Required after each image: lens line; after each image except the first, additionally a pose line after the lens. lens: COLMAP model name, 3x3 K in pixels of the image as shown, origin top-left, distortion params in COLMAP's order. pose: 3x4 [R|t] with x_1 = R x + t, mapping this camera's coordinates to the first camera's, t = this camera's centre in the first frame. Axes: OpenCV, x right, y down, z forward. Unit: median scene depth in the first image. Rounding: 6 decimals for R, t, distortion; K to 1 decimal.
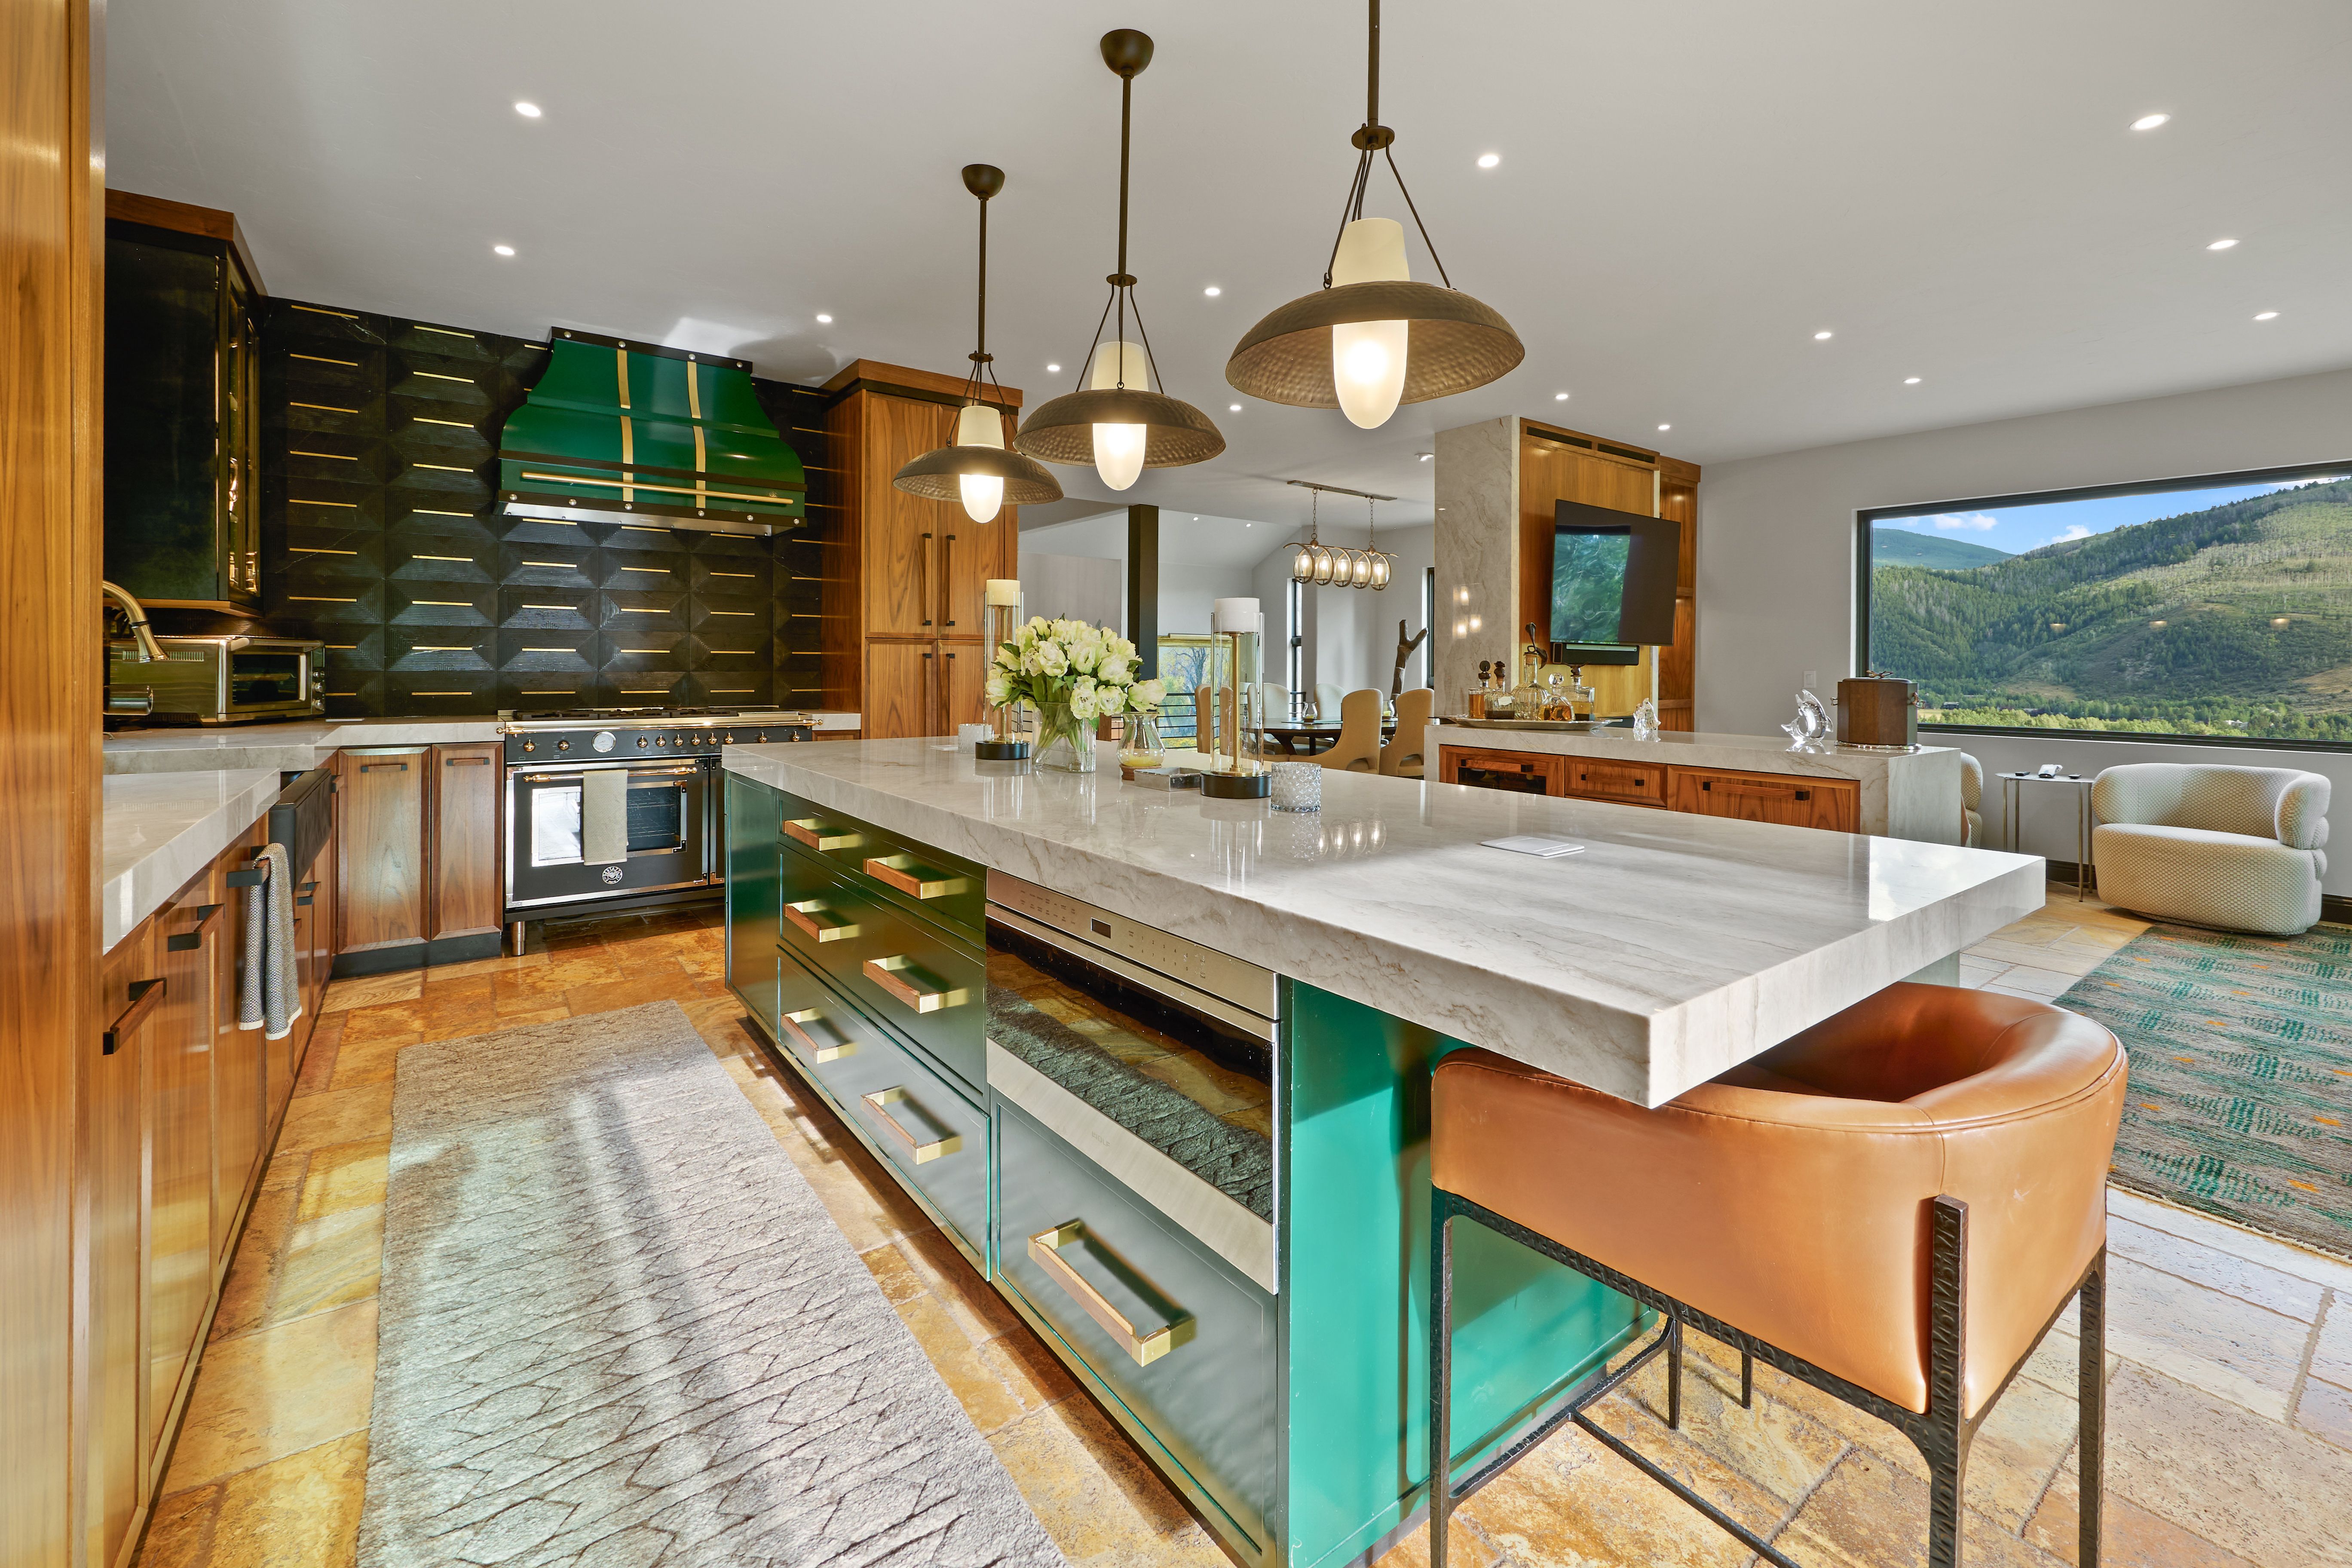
lens RADIAL K [[968.2, 0, 1176.8], [0, 968.2, 669.0], [0, 0, 1]] dist [-0.001834, -0.000152]
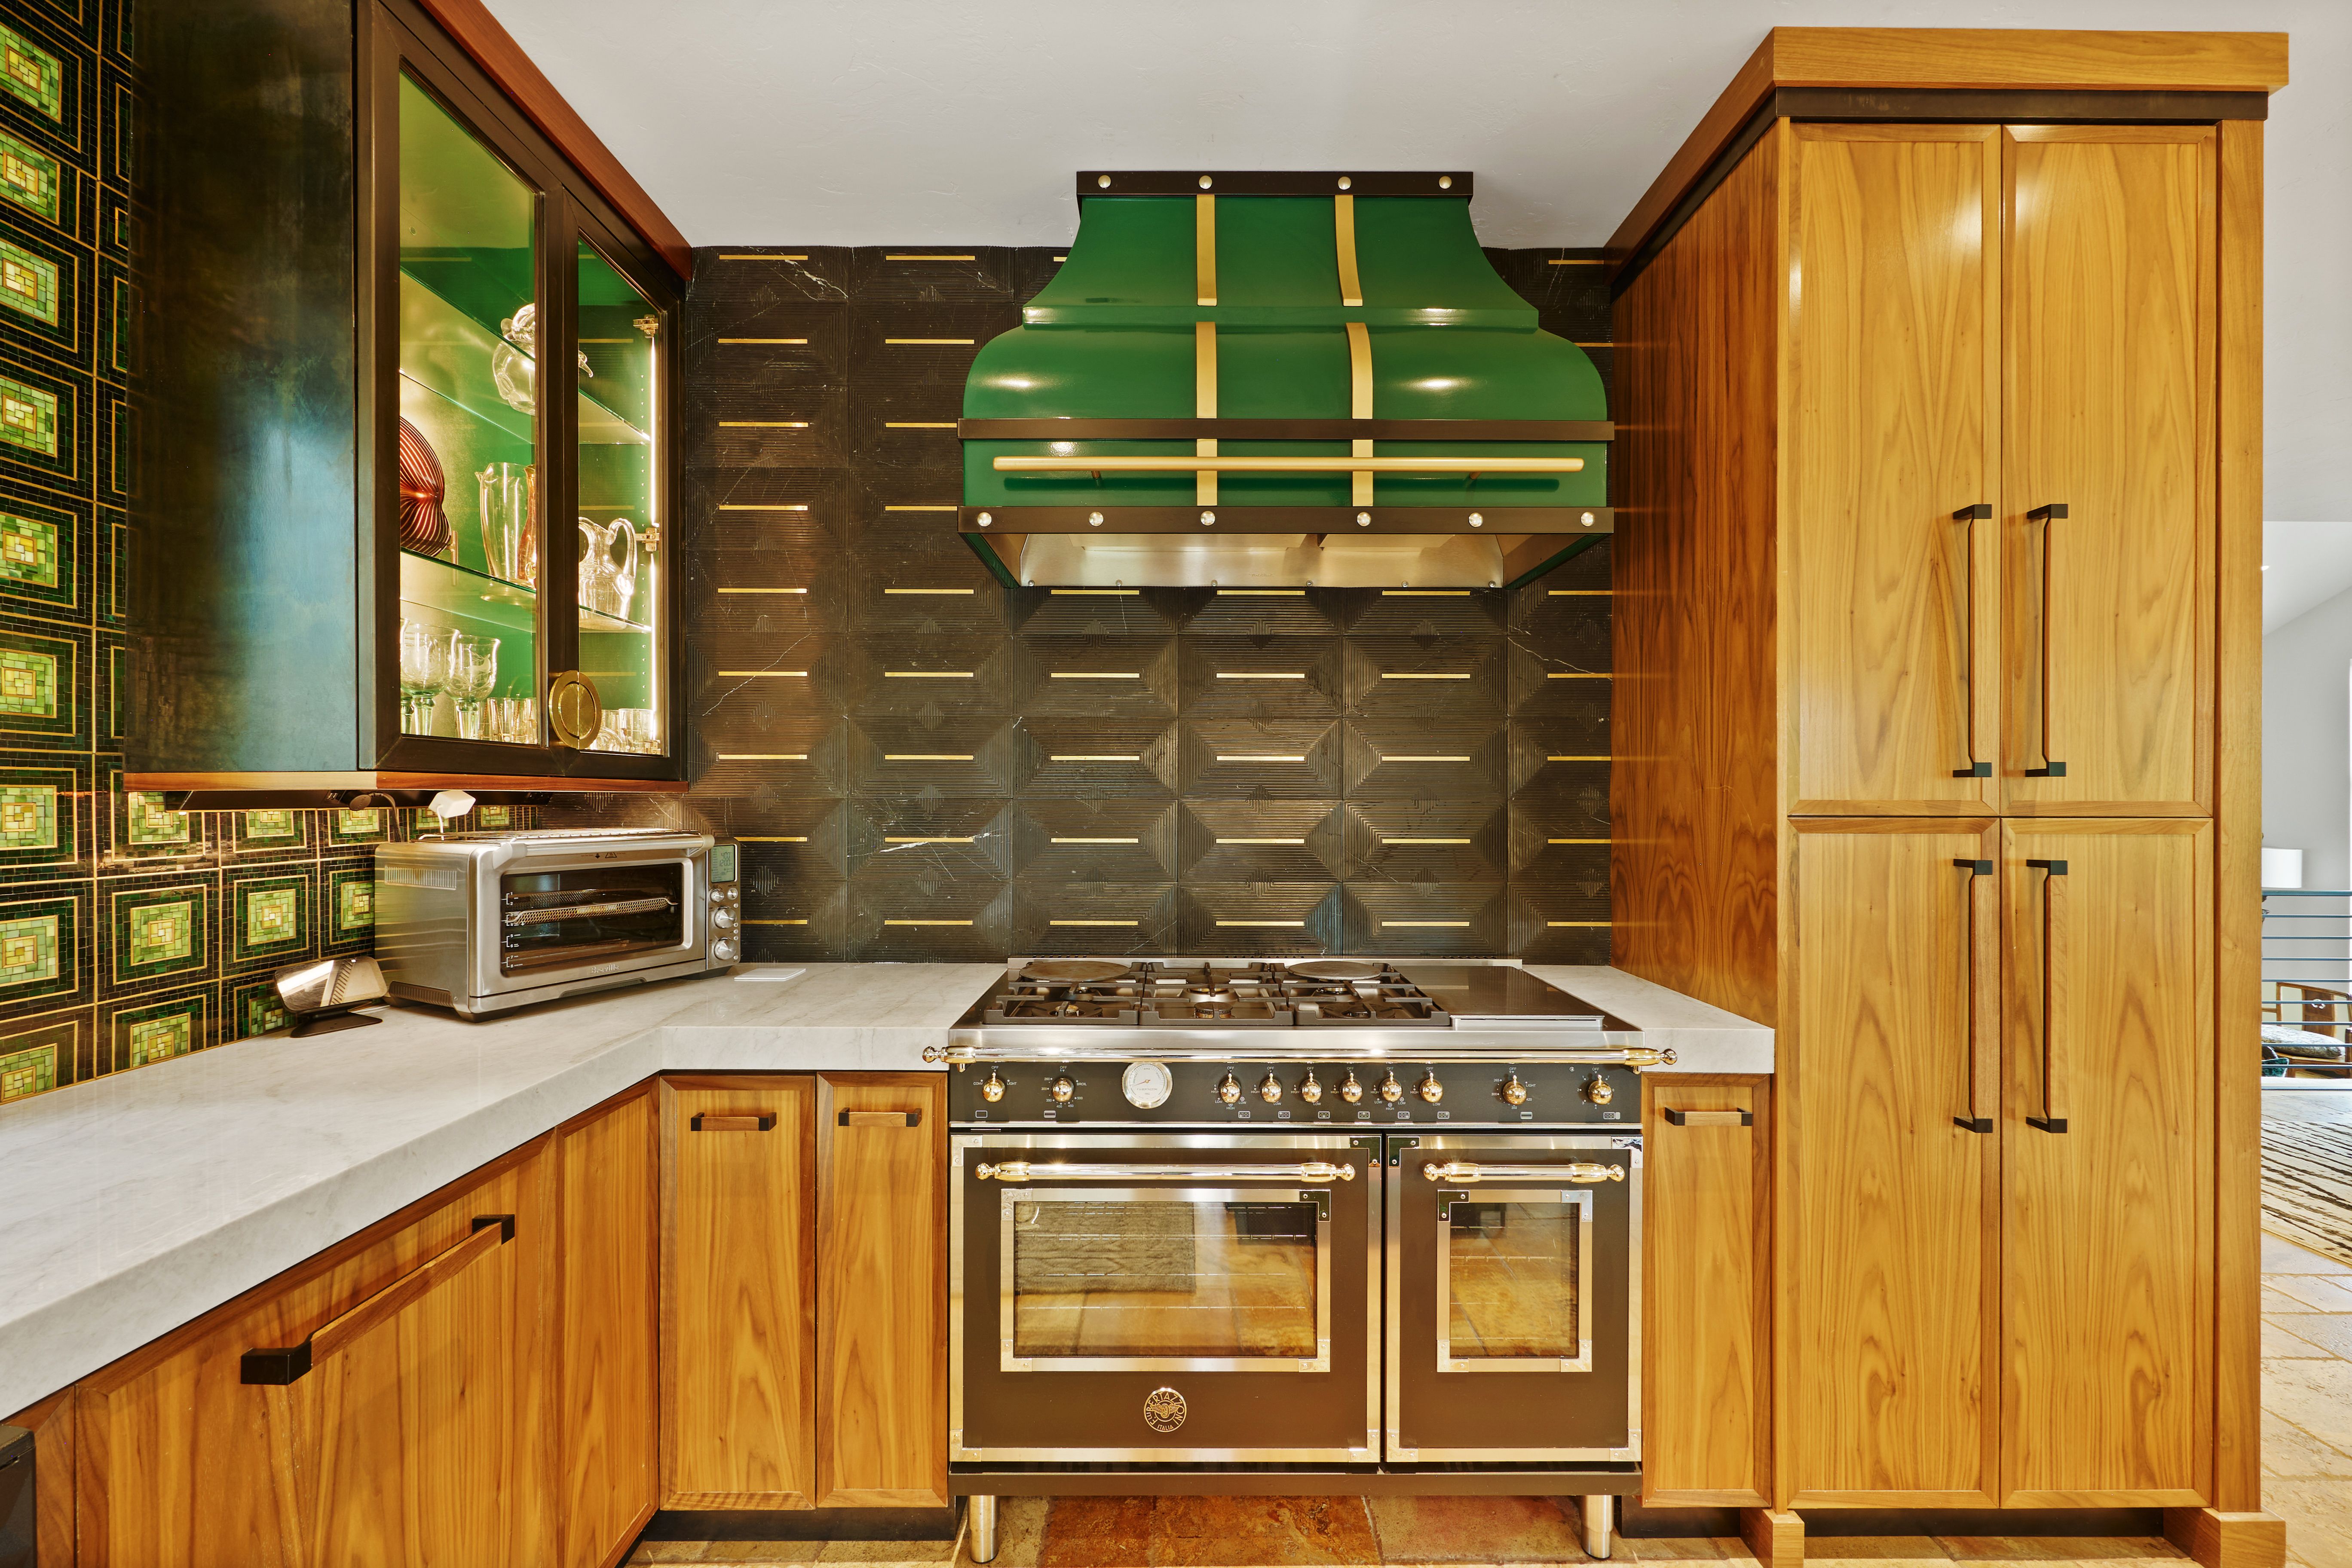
lens RADIAL K [[968.2, 0, 1167.0], [0, 968.2, 789.9], [0, 0, 1]] dist [-0.001834, -0.000152]
pose [[0.793050, -0.008831, -0.609092, -0.297951], [-0.001086, 0.999873, -0.015911, -0.037843], [0.609155, 0.013280, 0.792940, 0.603395]]
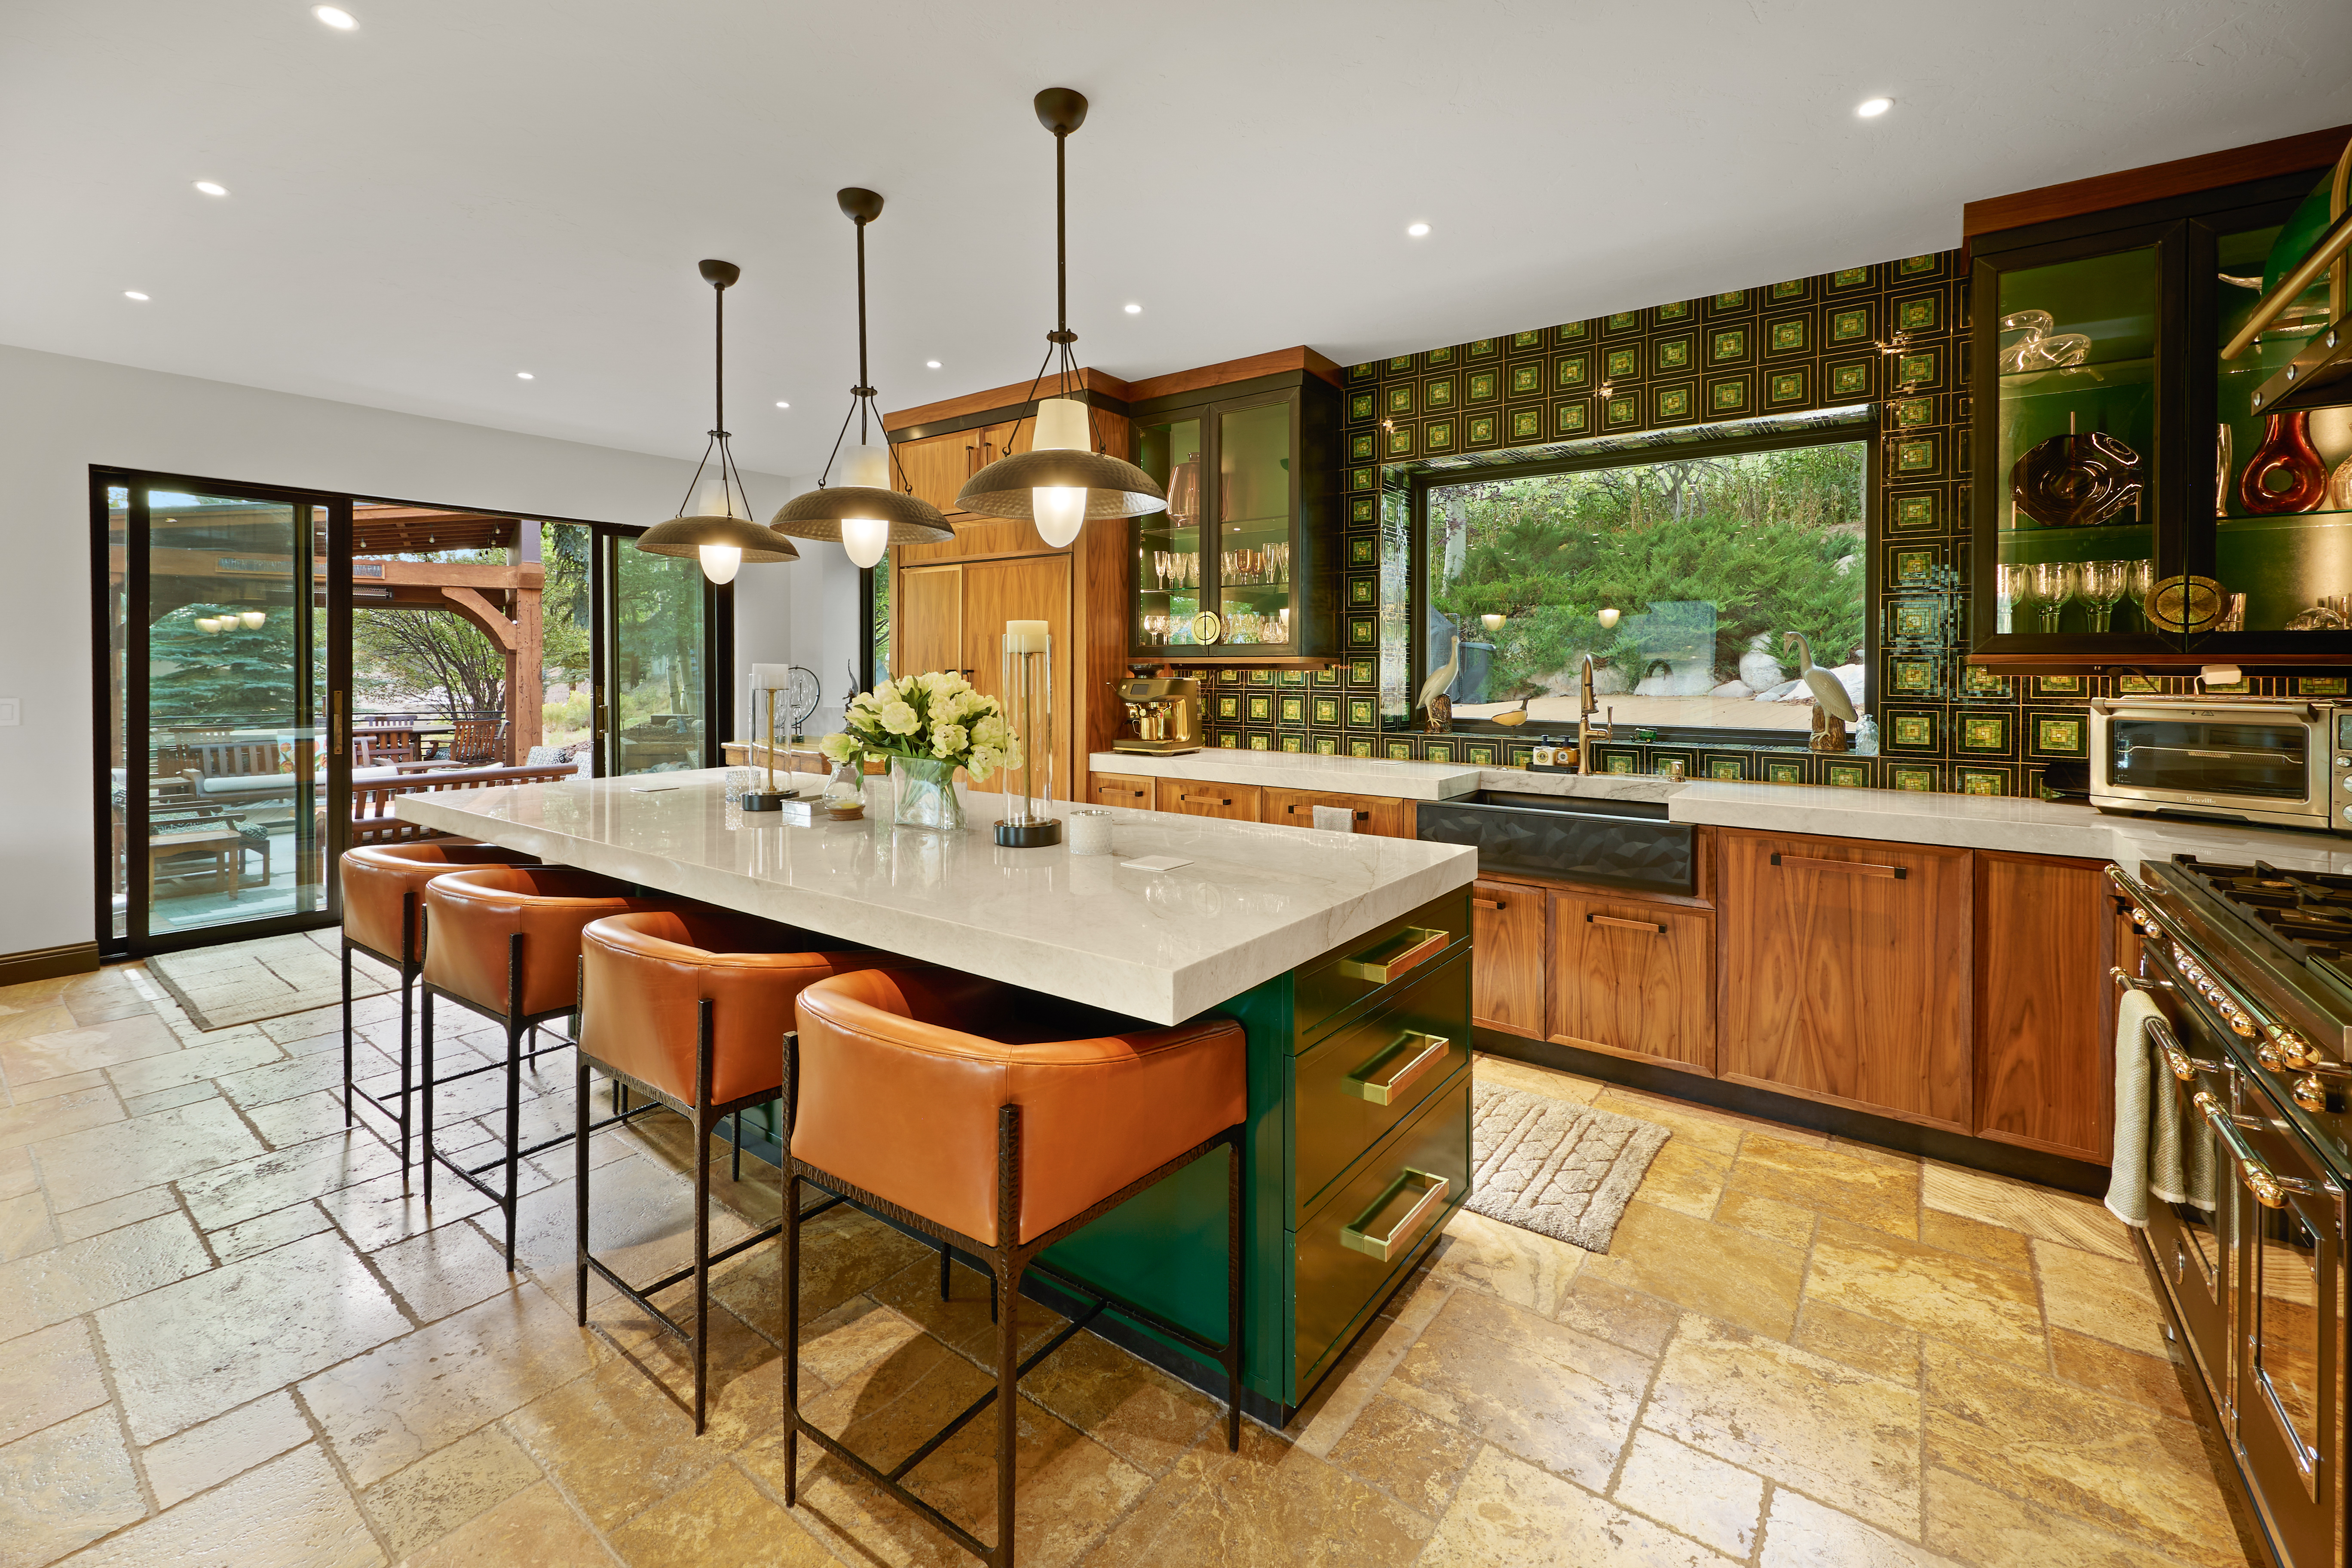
lens RADIAL K [[983.6, 0, 1150.3], [0, 983.6, 682.1], [0, 0, 1]] dist [0.000435, -0.000229]
pose [[-0.965436, -0.008689, -0.260496, -0.035635], [-0.014333, 0.999702, 0.019773, -0.035705], [0.260247, 0.022823, -0.965272, 1.145040]]
